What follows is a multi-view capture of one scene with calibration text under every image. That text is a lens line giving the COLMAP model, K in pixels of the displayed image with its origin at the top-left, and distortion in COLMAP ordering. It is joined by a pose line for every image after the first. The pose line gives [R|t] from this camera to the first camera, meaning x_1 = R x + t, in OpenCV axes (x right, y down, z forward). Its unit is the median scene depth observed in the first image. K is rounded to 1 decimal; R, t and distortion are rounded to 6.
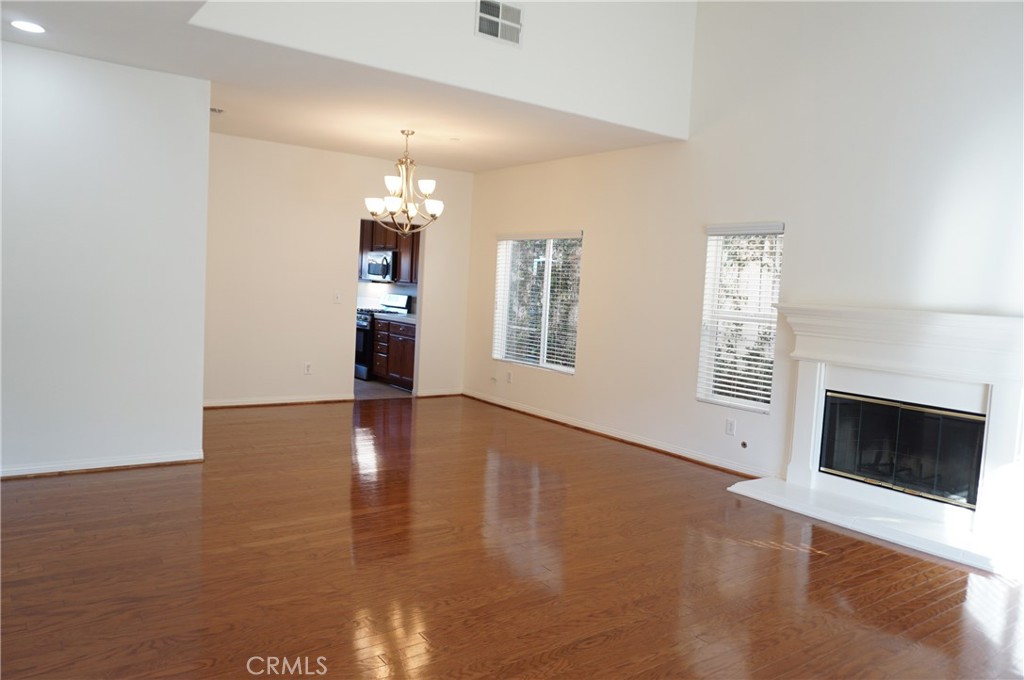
lens RADIAL K [[729.9, 0, 512.0], [0, 729.9, 340.0], [0, 0, 1]] dist [-0.049155, 0.028309]
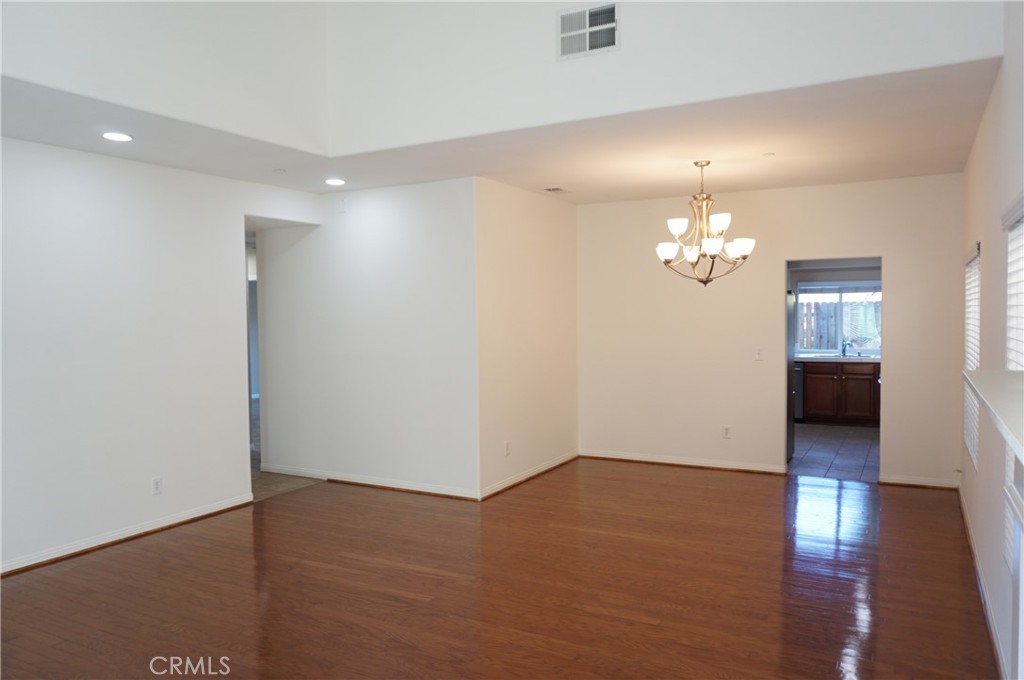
lens RADIAL K [[729.9, 0, 512.0], [0, 729.9, 340.0], [0, 0, 1]] dist [-0.049155, 0.028309]
pose [[0.411708, -0.025552, -0.910958, 0.669466], [-0.032981, 0.998534, -0.042914, -0.041681], [0.910719, 0.047713, 0.410262, 0.564161]]
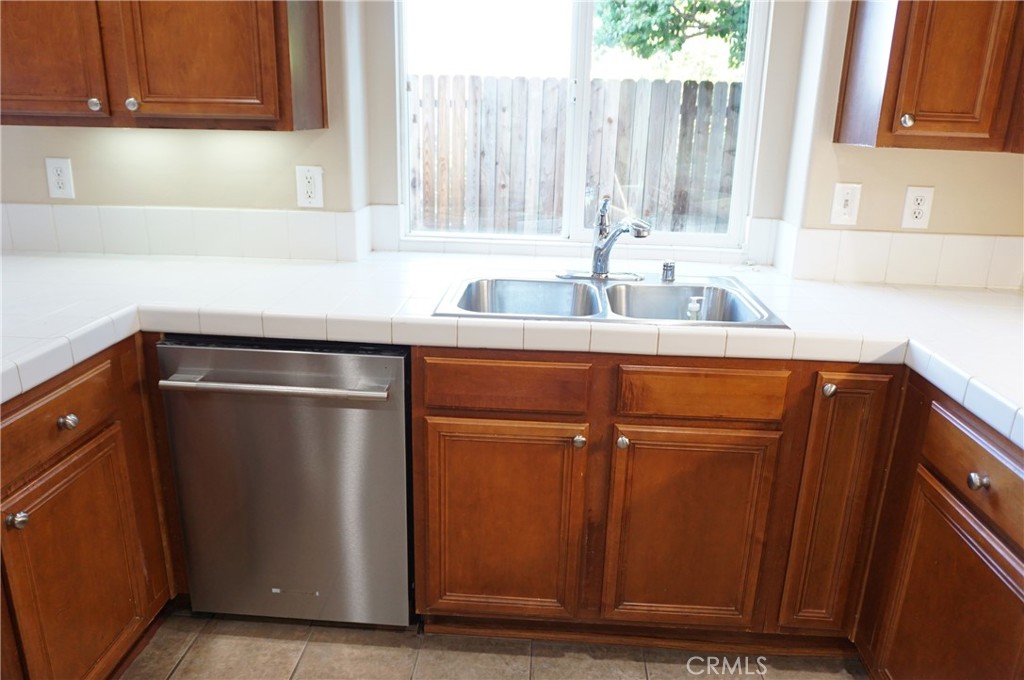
lens RADIAL K [[729.9, 0, 512.0], [0, 729.9, 340.0], [0, 0, 1]] dist [-0.049155, 0.028309]
pose [[0.769072, 0.159995, -0.618813, -0.527409], [-0.034982, 0.977249, 0.209193, -0.164433], [0.638204, -0.139237, 0.757172, 1.843128]]
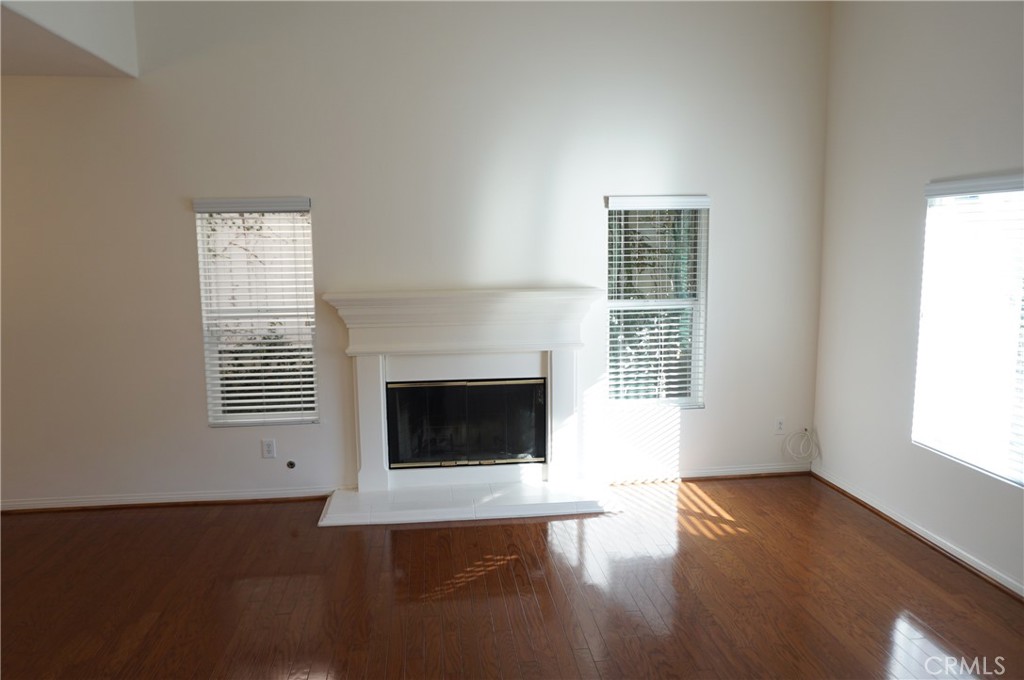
lens RADIAL K [[729.9, 0, 512.0], [0, 729.9, 340.0], [0, 0, 1]] dist [-0.049155, 0.028309]
pose [[0.488085, -0.175074, 0.855057, -0.272397], [0.100849, 0.984426, 0.143996, -0.102031], [-0.866950, 0.015949, 0.498140, 0.396426]]
